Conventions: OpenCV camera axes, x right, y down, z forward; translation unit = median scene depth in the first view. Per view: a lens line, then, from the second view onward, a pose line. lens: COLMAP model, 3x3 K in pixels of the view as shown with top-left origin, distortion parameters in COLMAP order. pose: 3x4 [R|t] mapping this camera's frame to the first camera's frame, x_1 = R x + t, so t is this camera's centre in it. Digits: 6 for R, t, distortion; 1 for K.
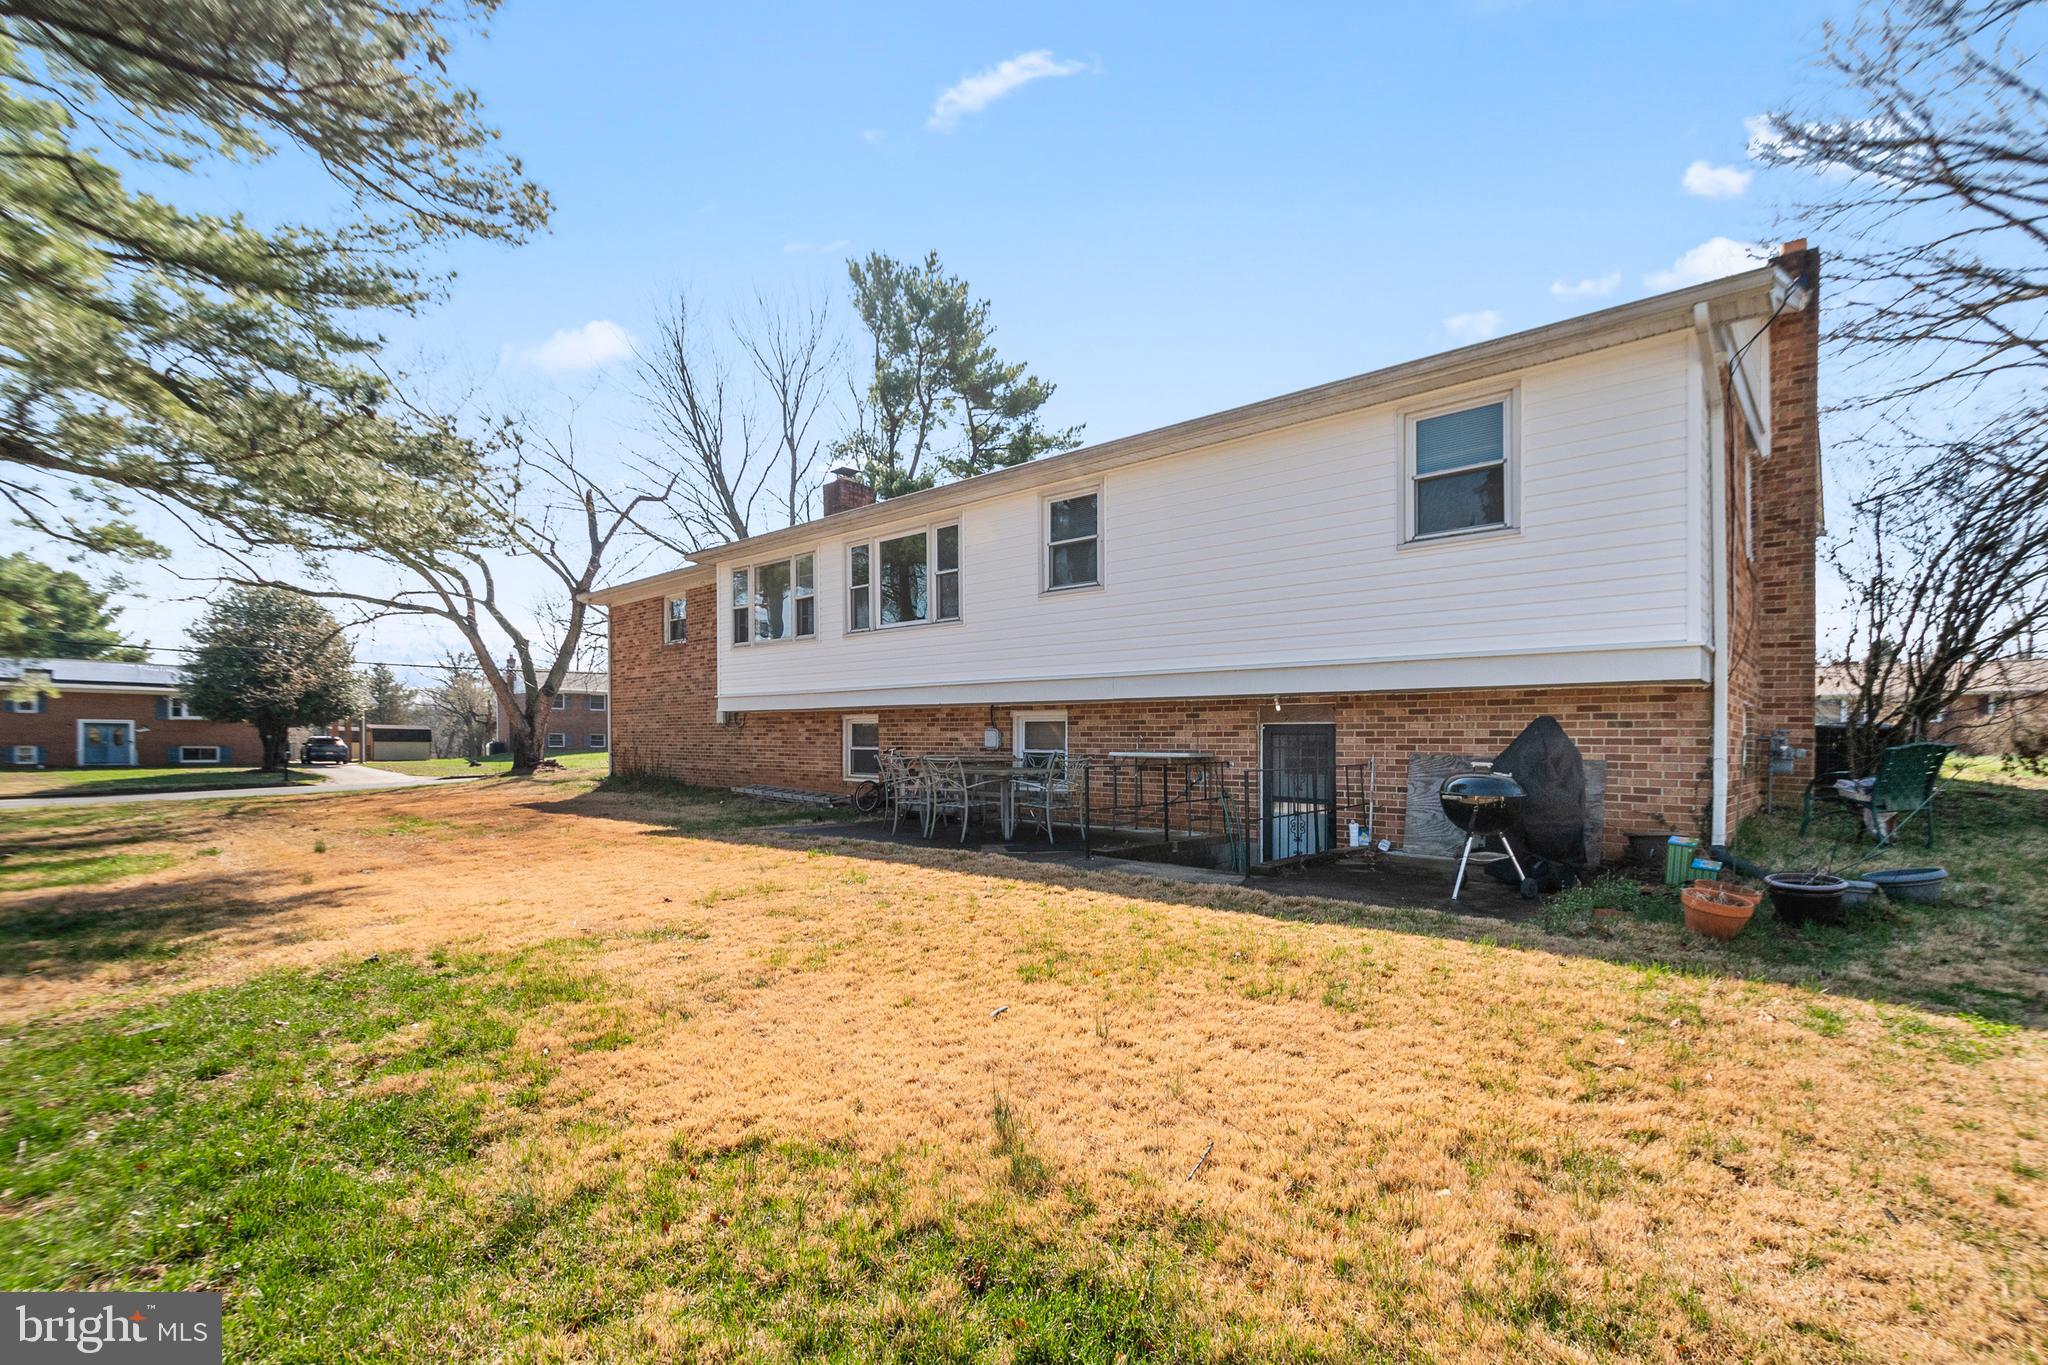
lens RADIAL K [[906.6, 0, 1047.2], [0, 906.6, 815.5], [0, 0, 1]] dist [0.011805, -0.002147]
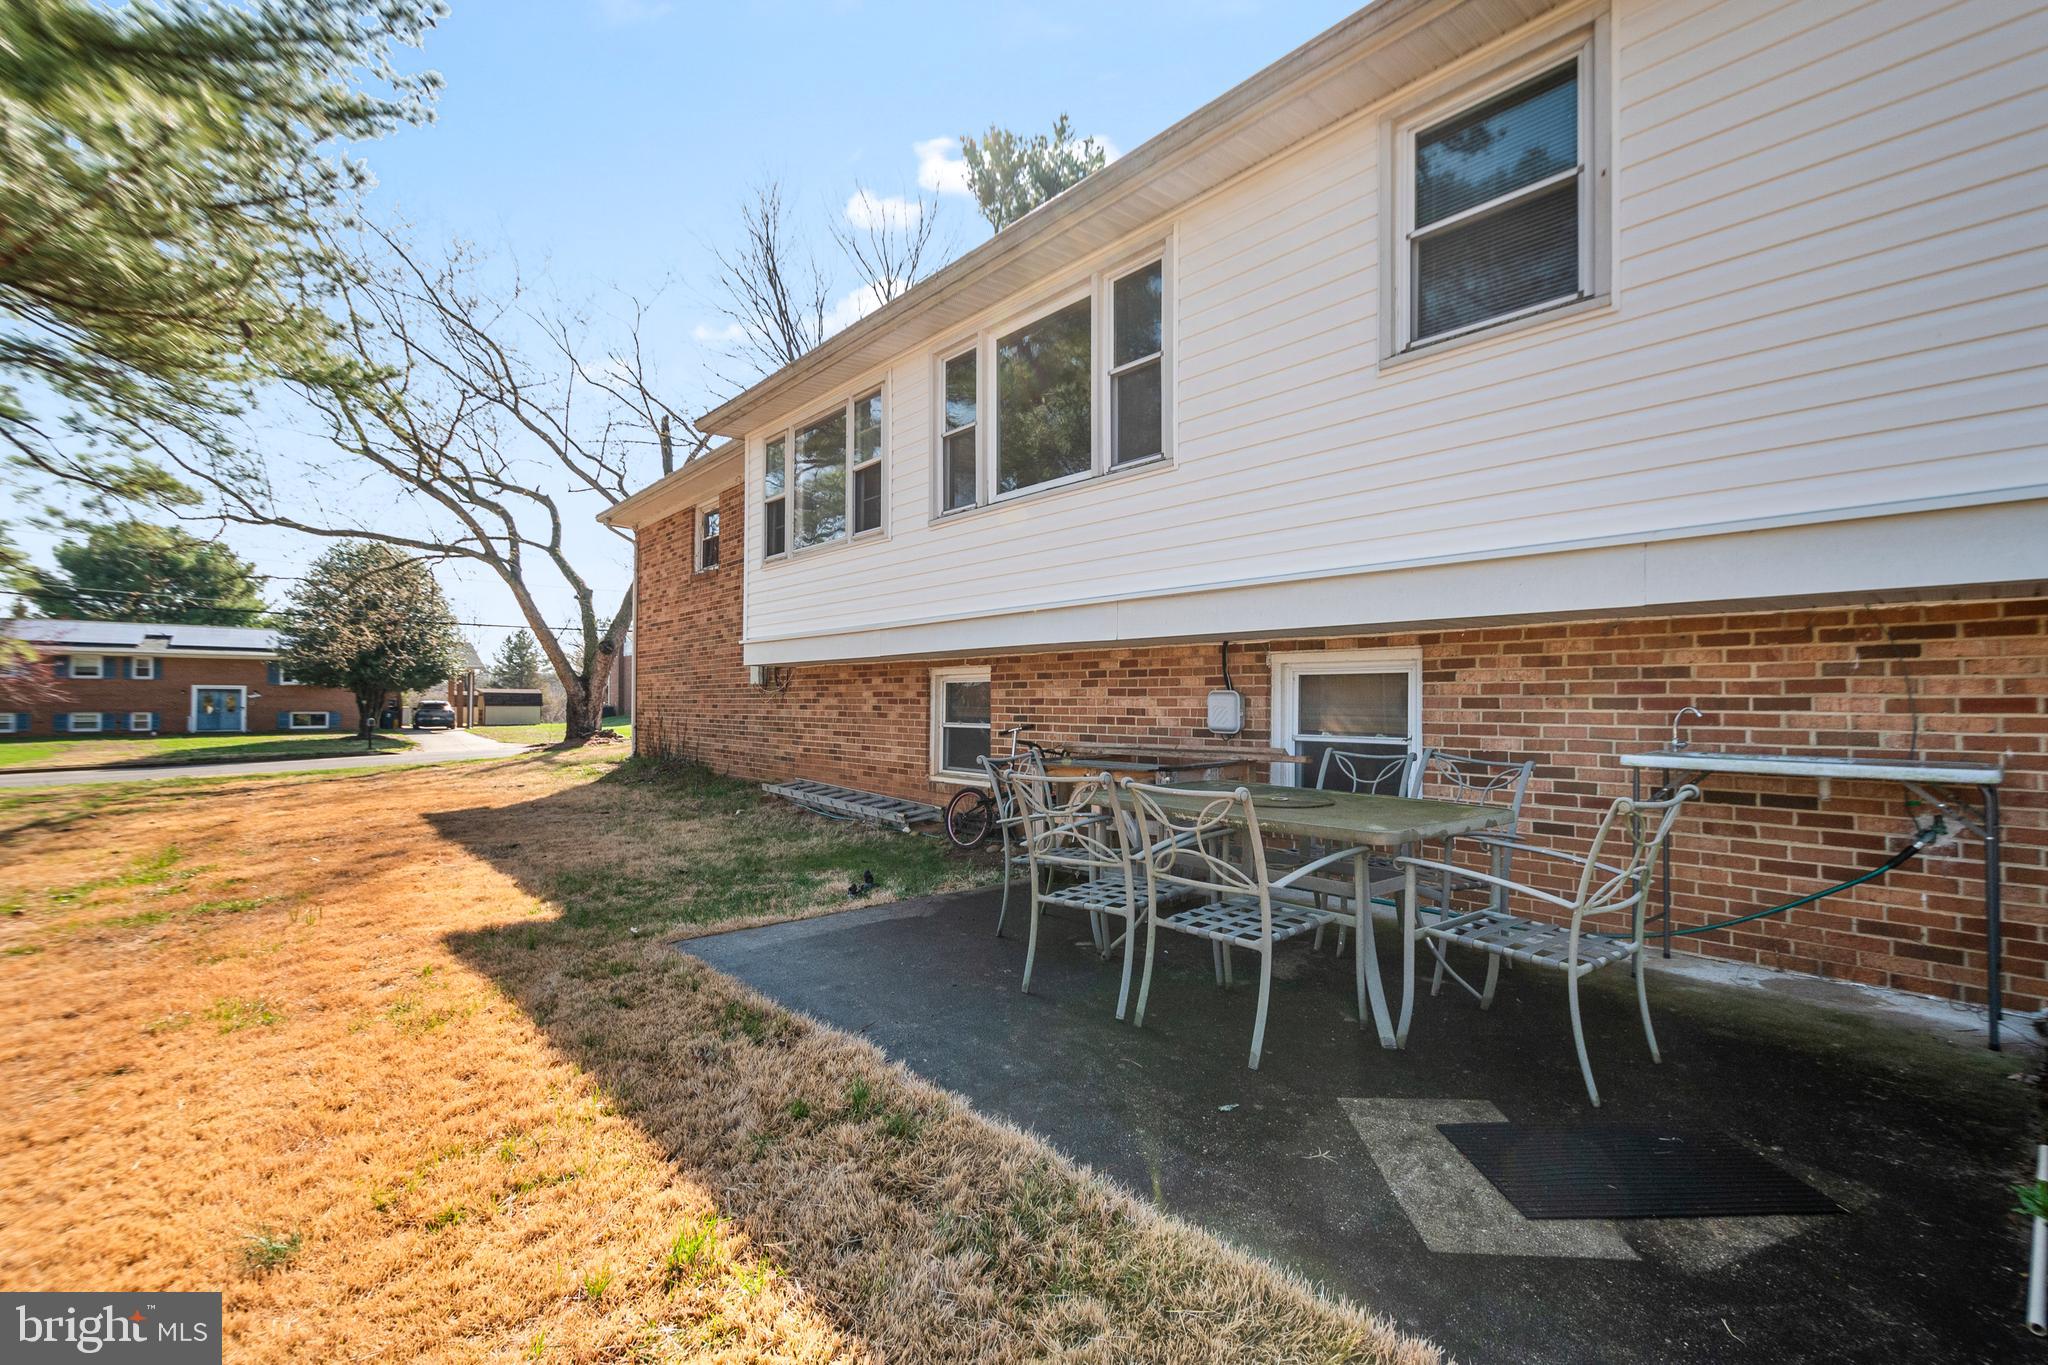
lens RADIAL K [[906.6, 0, 1056.7], [0, 906.6, 693.7], [0, 0, 1]] dist [0.011805, -0.002147]
pose [[0.993579, -0.006438, -0.112958, -0.072231], [-0.003516, 0.996141, -0.087703, -0.039452], [0.113087, 0.087537, 0.989722, 0.394527]]
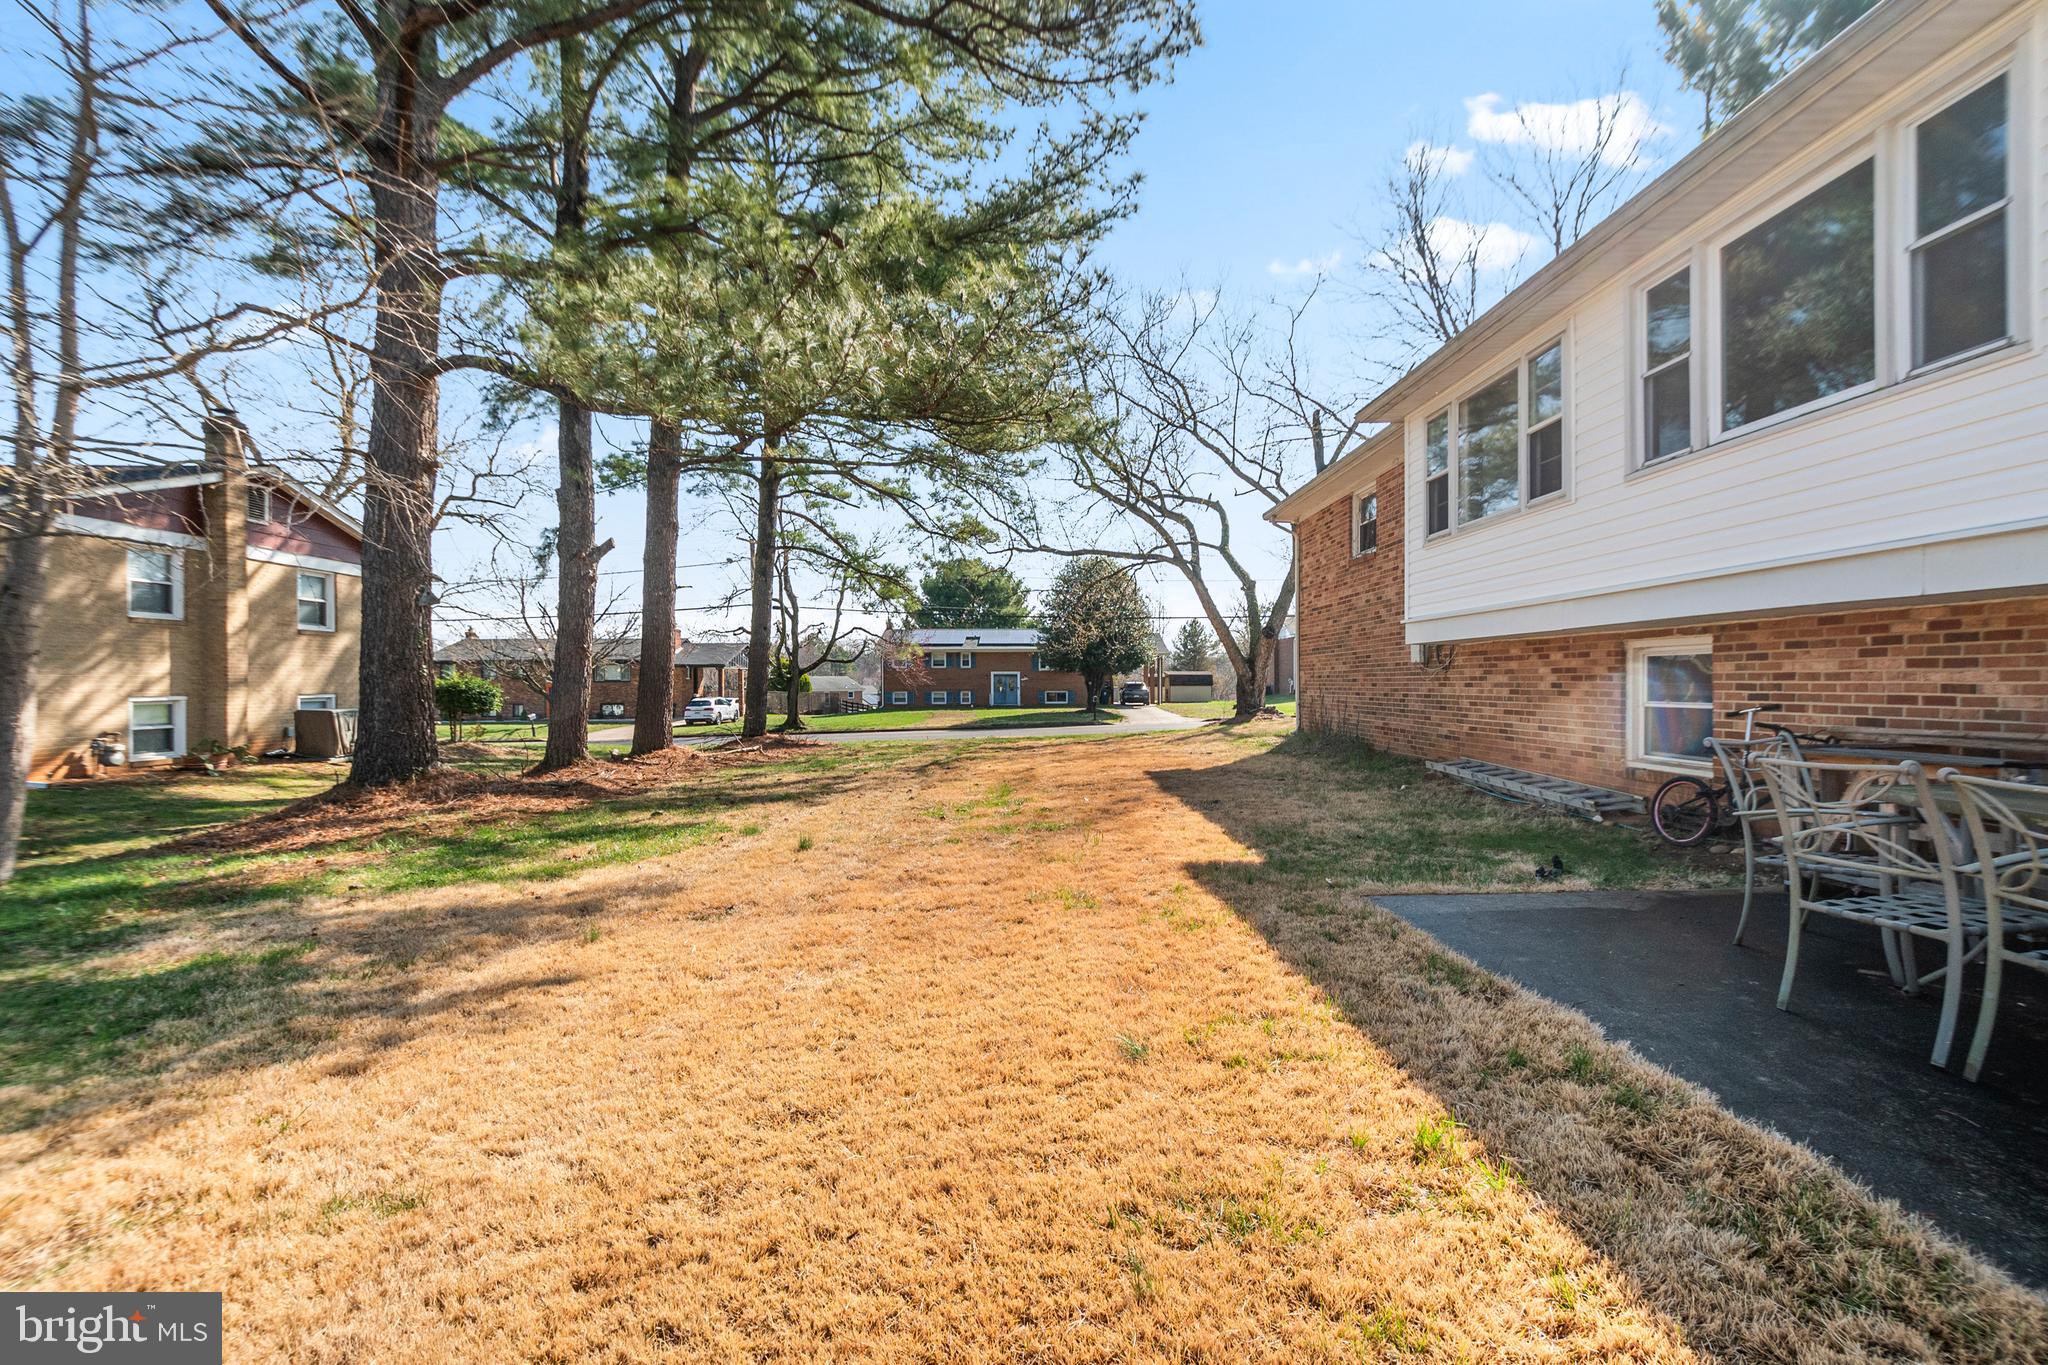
lens RADIAL K [[906.6, 0, 1035.1], [0, 906.6, 681.8], [0, 0, 1]] dist [0.011805, -0.002147]
pose [[0.686755, -0.011723, -0.726794, -0.072581], [-0.046564, 0.997107, -0.060082, -0.036329], [0.725396, 0.075104, 0.684222, 0.364229]]
